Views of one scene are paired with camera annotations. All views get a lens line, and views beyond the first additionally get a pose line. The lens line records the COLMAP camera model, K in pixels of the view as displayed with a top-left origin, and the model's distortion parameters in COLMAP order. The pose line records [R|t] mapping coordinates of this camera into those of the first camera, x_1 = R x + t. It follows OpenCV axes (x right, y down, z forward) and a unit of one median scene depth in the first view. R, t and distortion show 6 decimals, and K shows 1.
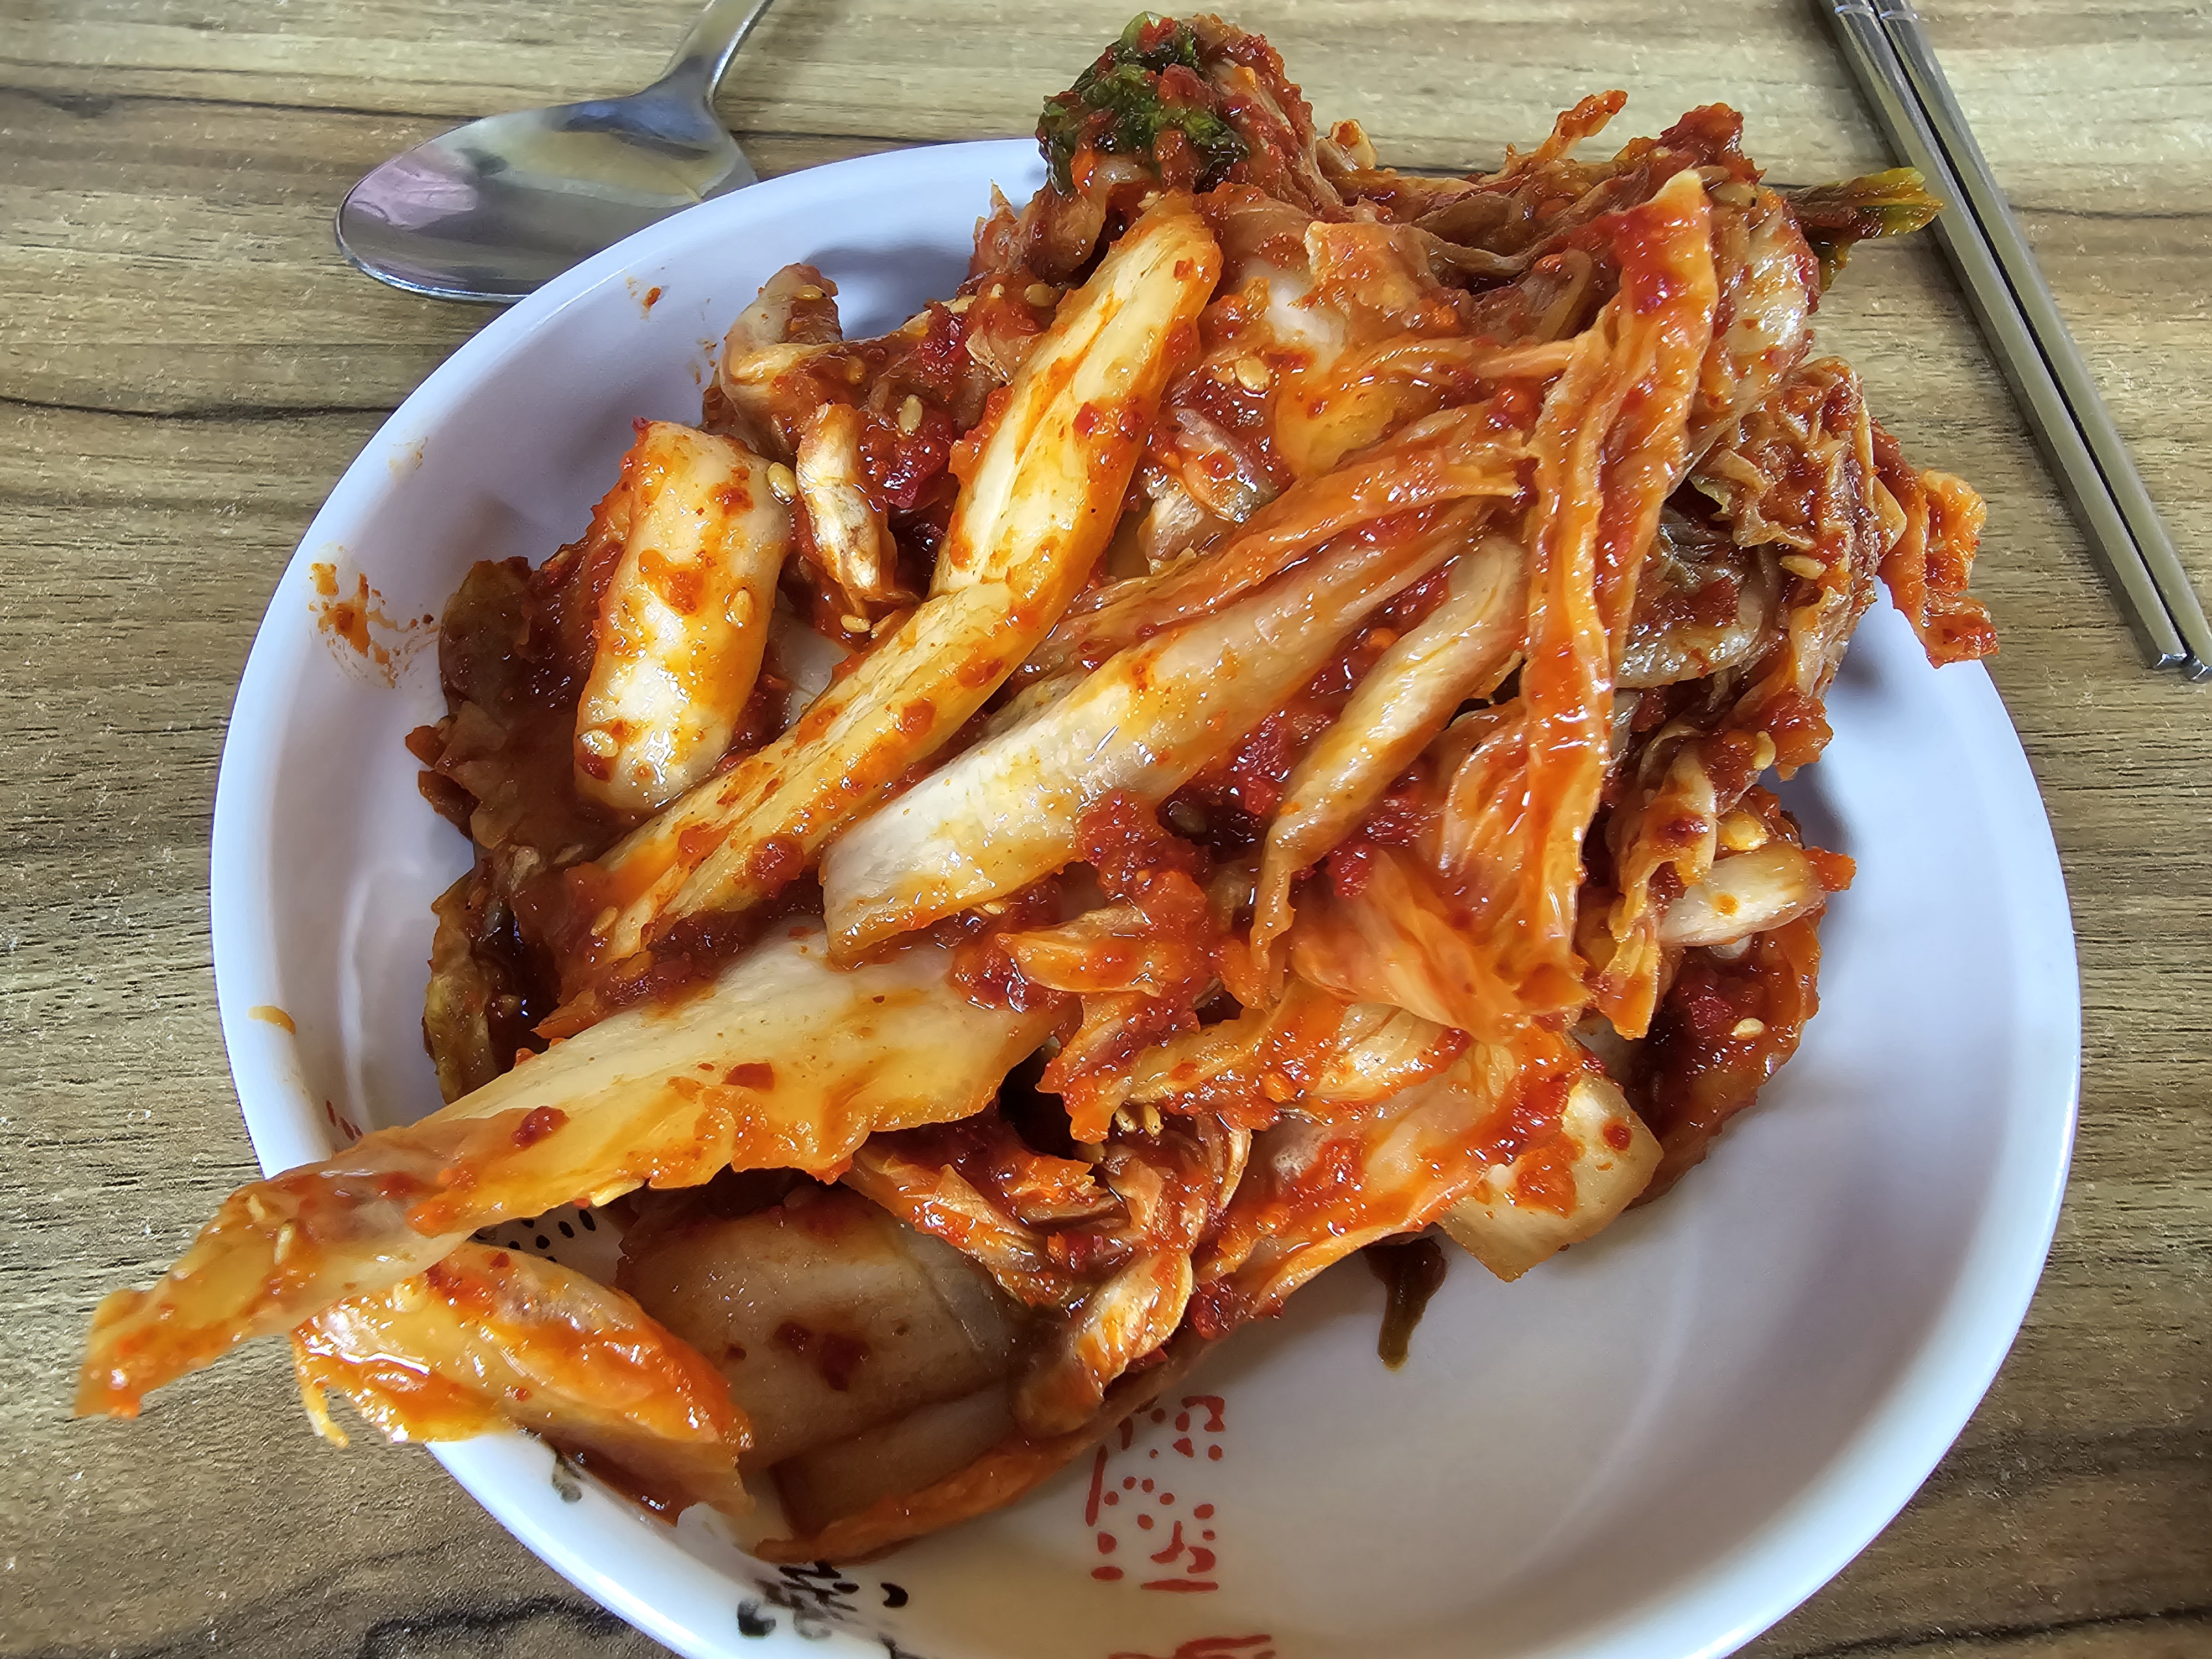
lens RADIAL K [[1631.4, 0, 985.4], [0, 1631.4, 872.8], [0, 0, 1]] dist [0.003072, -0.002180]
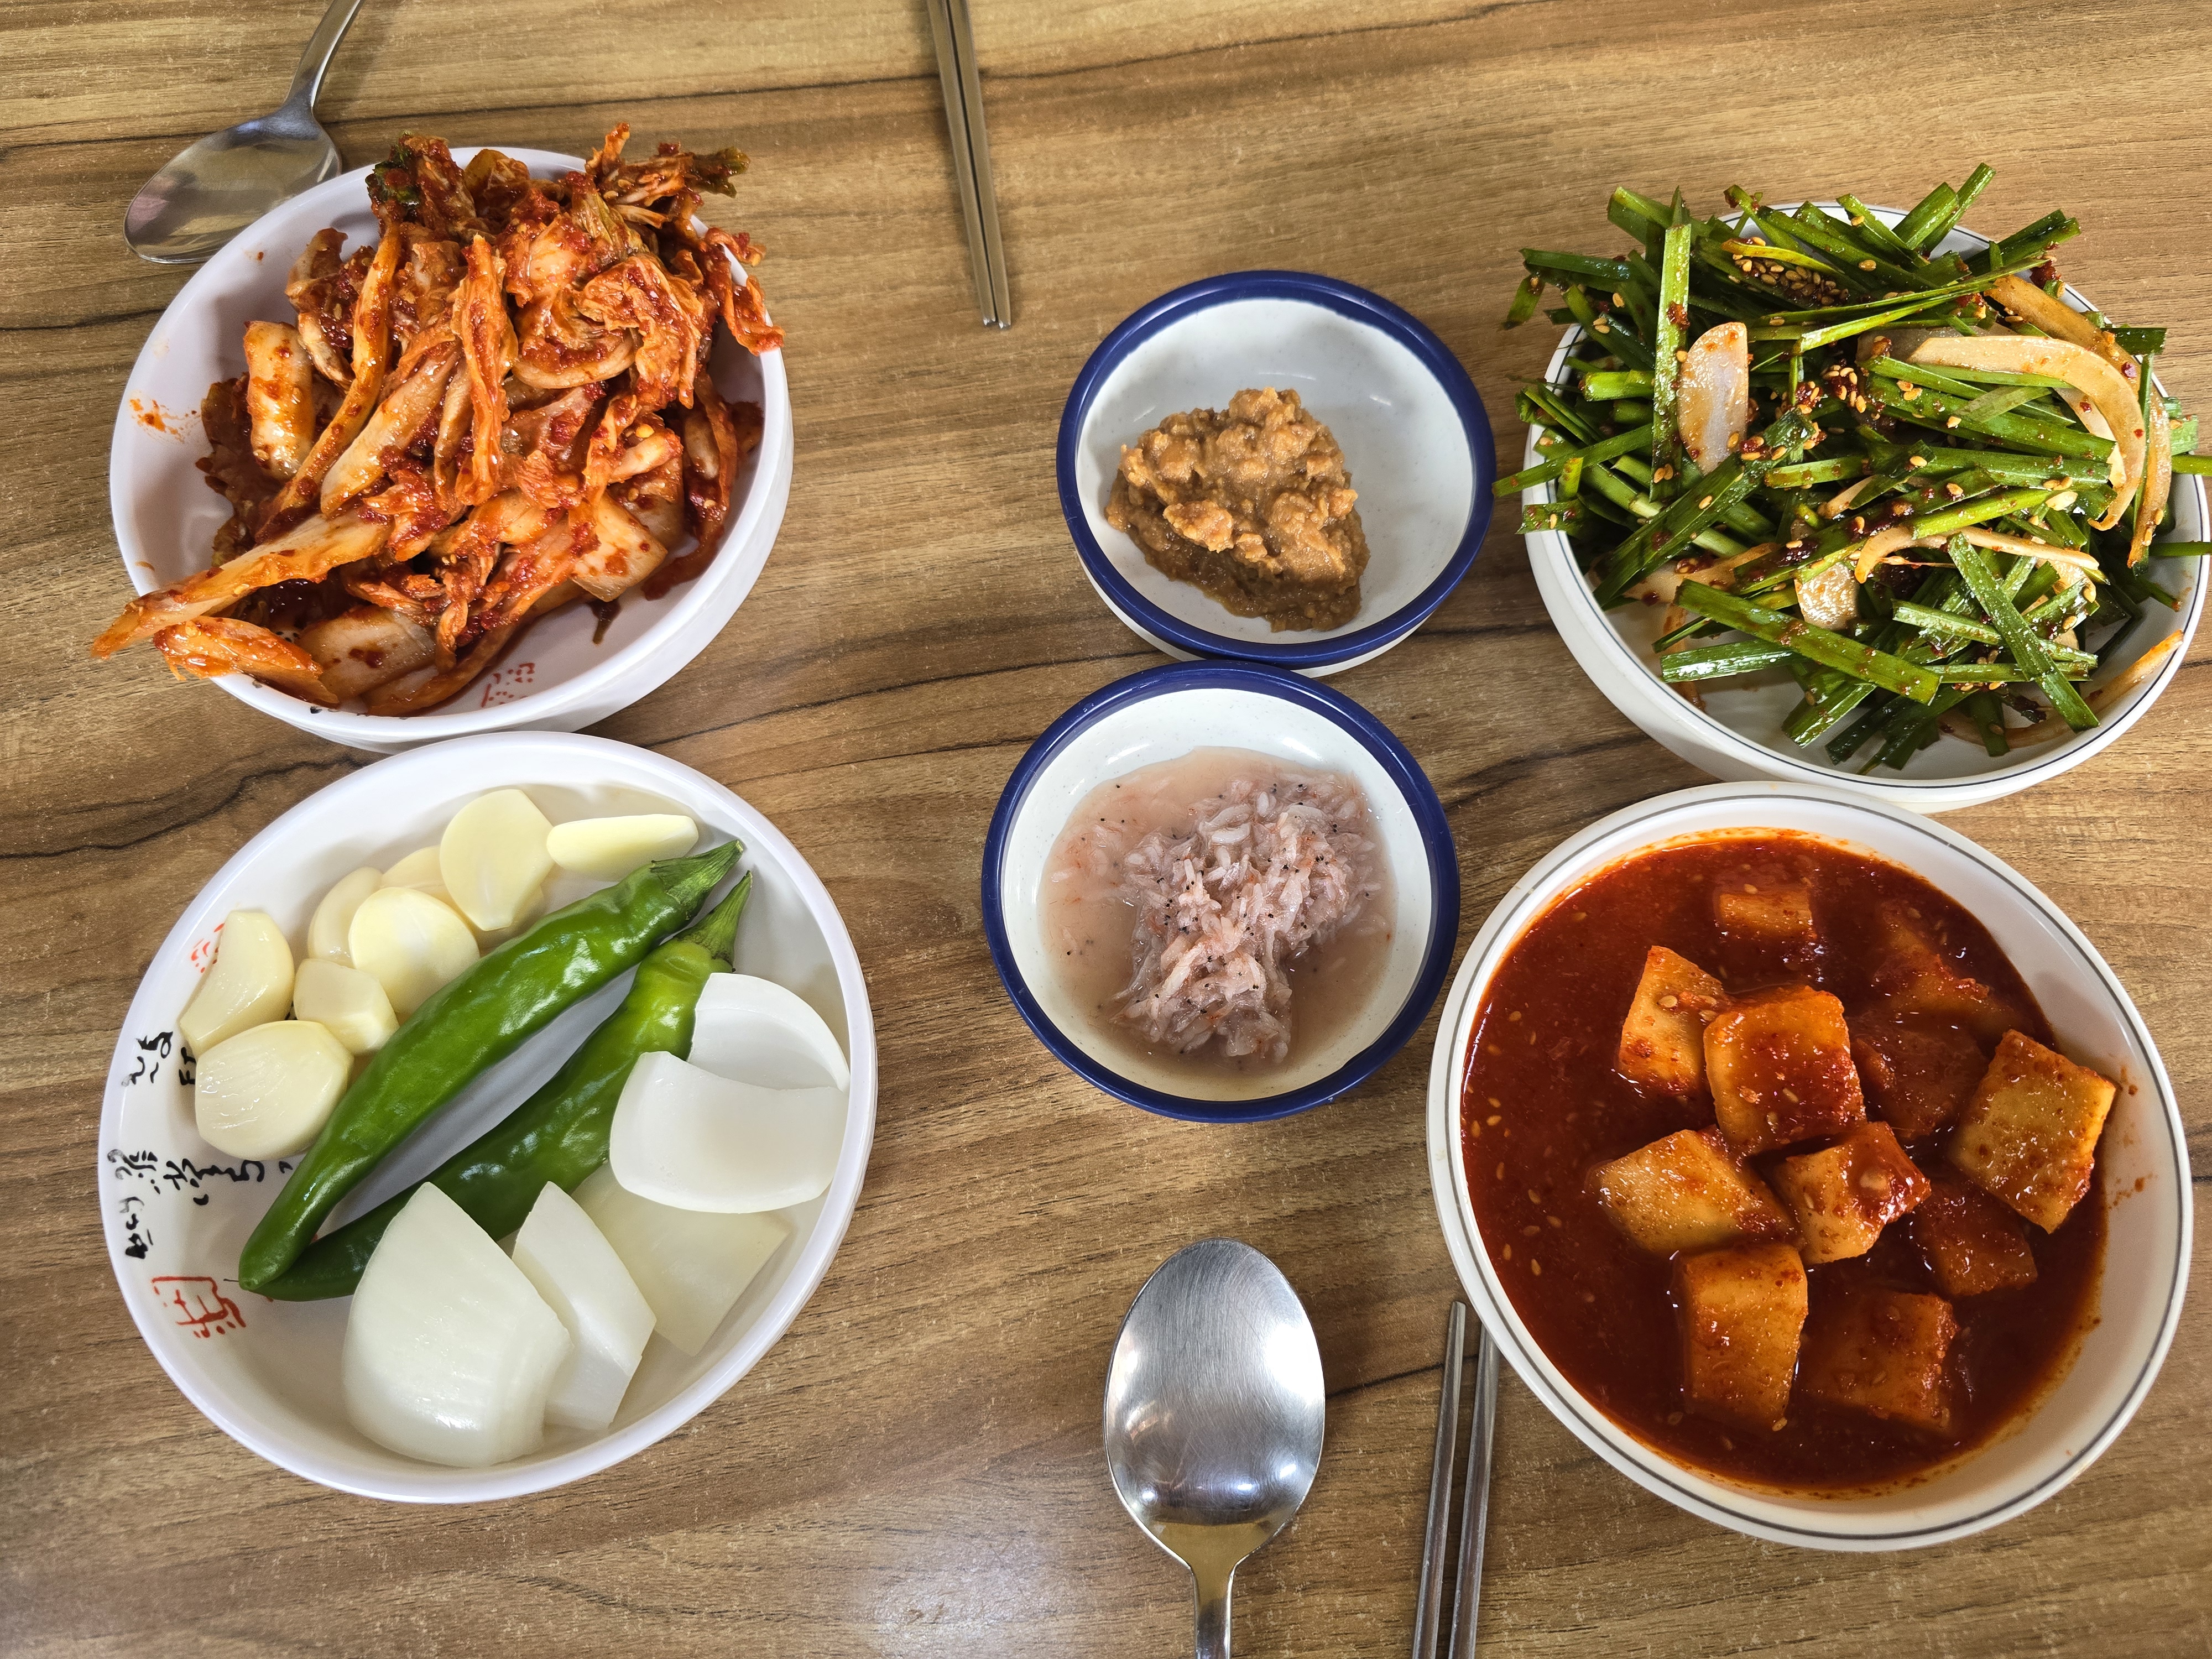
lens RADIAL K [[1491.9, 0, 1106.0], [0, 1491.9, 829.5], [0, 0, 1]] dist [0.004809, -0.012595]
pose [[0.989392, -0.143624, 0.021818, 0.866409], [0.136533, 0.970633, 0.198064, 0.193043], [-0.049624, -0.192984, 0.979946, -1.363705]]
